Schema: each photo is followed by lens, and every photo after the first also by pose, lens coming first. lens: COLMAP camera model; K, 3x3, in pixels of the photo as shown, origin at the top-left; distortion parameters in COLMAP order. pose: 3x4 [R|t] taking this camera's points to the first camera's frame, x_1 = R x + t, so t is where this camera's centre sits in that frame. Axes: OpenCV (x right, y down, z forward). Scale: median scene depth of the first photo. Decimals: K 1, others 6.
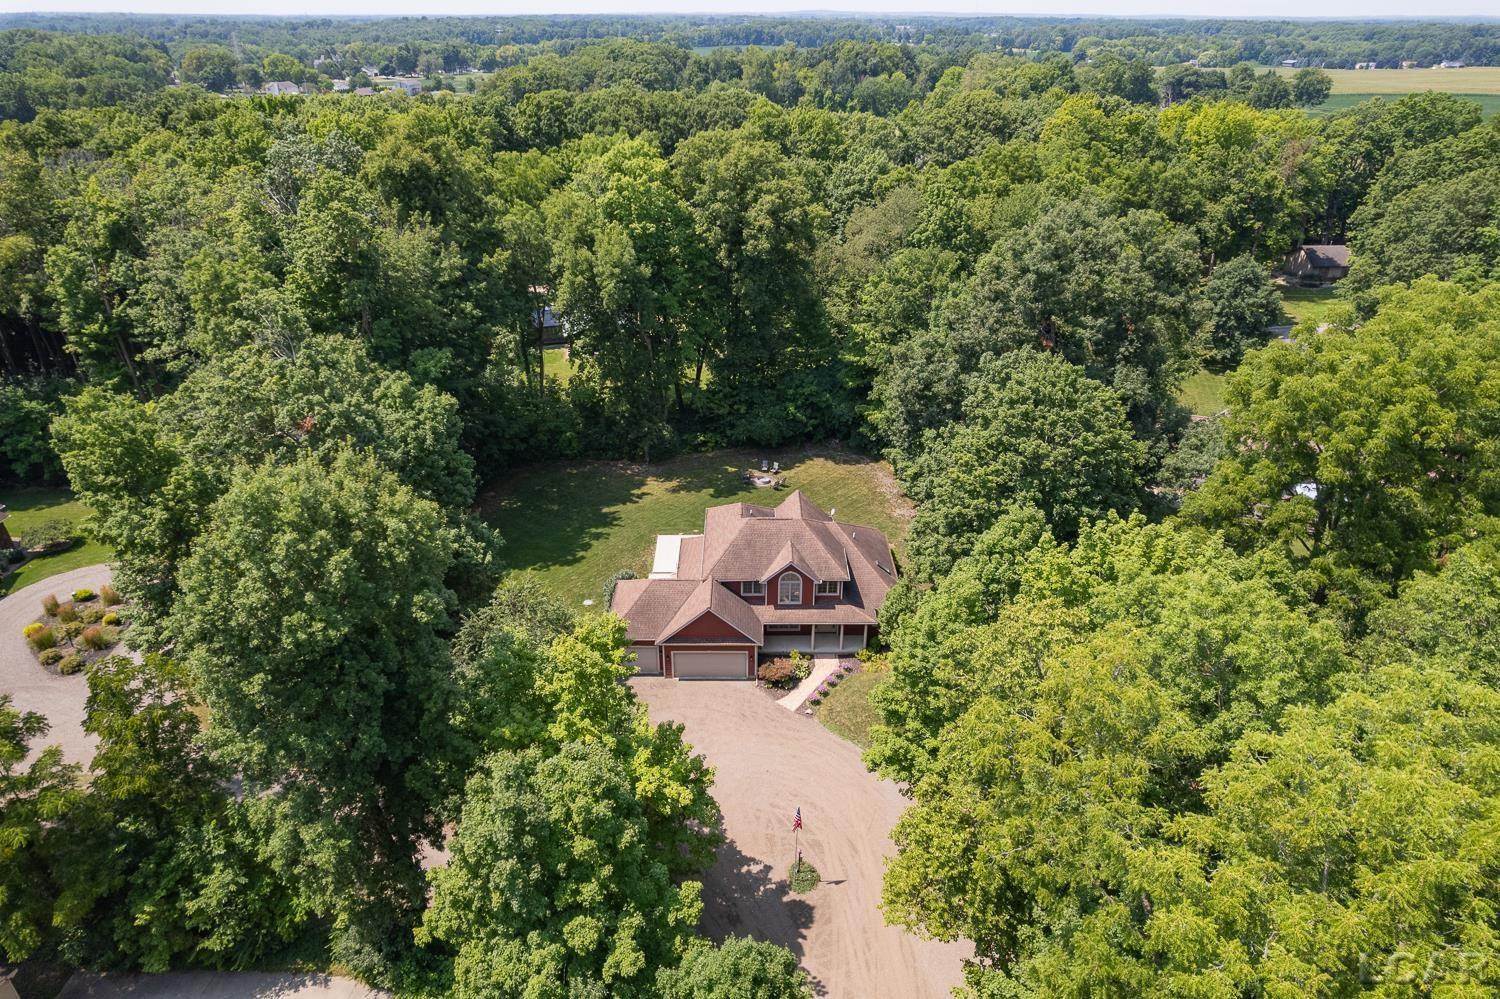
lens RADIAL K [[964.4, 0, 756.5], [0, 964.4, 505.1], [0, 0, 1]] dist [-0.084241, 0.076731]
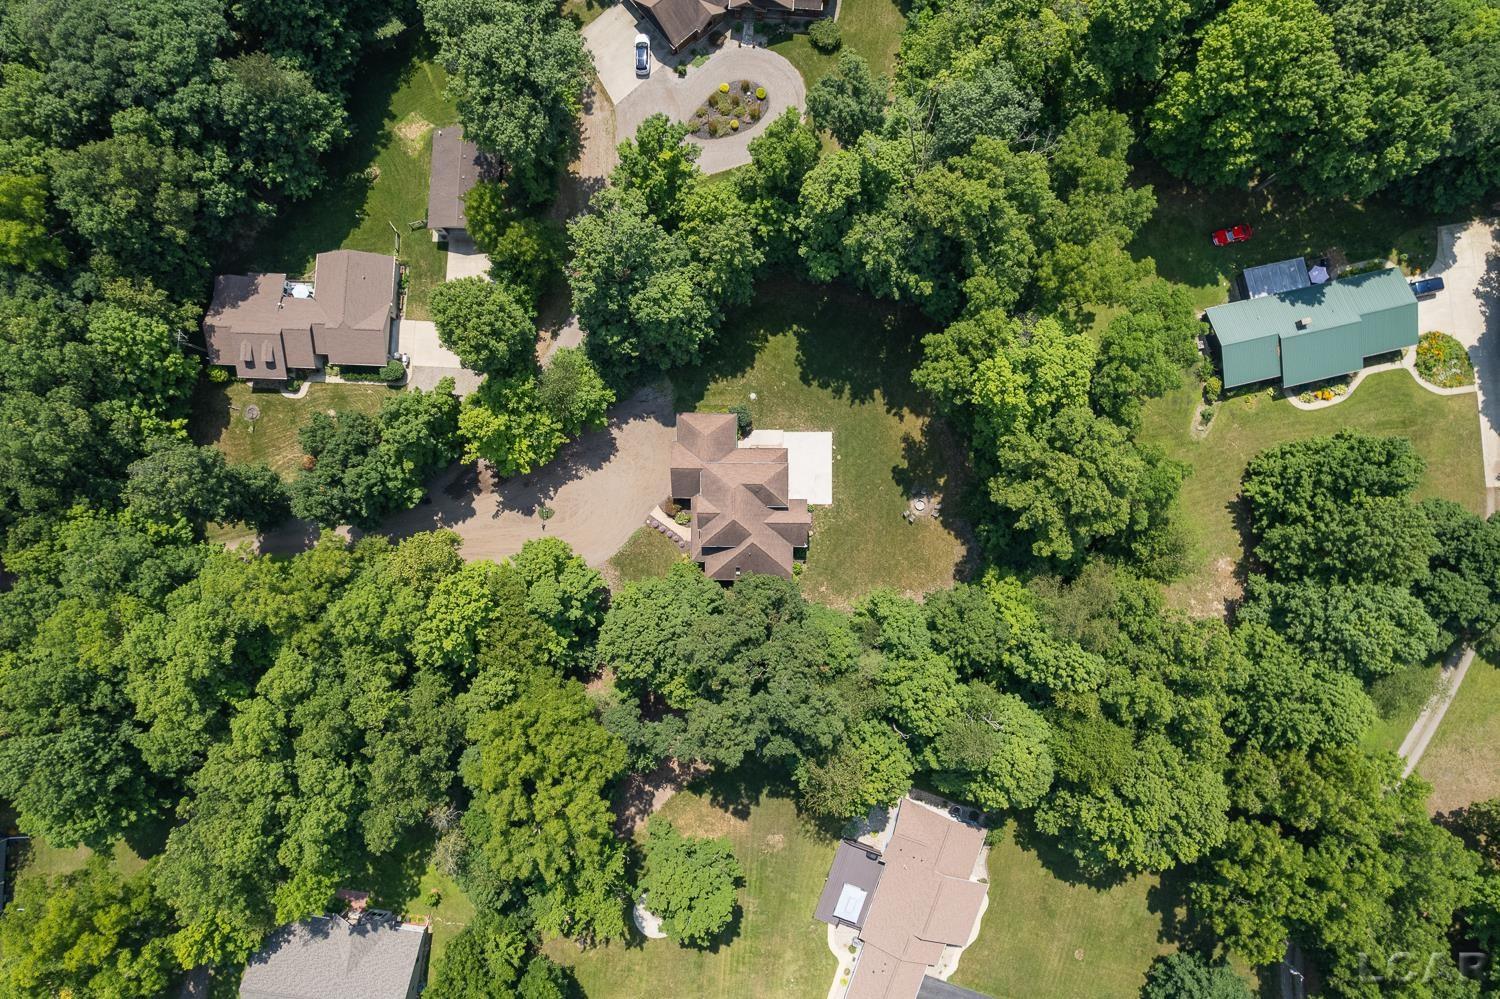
lens RADIAL K [[981.0, 0, 778.7], [0, 981.0, 511.0], [0, 0, 1]] dist [-0.079362, 0.074894]
pose [[-0.016297, 0.999077, -0.039752, 0.101884], [-0.464904, 0.027626, 0.884930, -1.596659], [0.885211, 0.032903, 0.464025, 0.292271]]
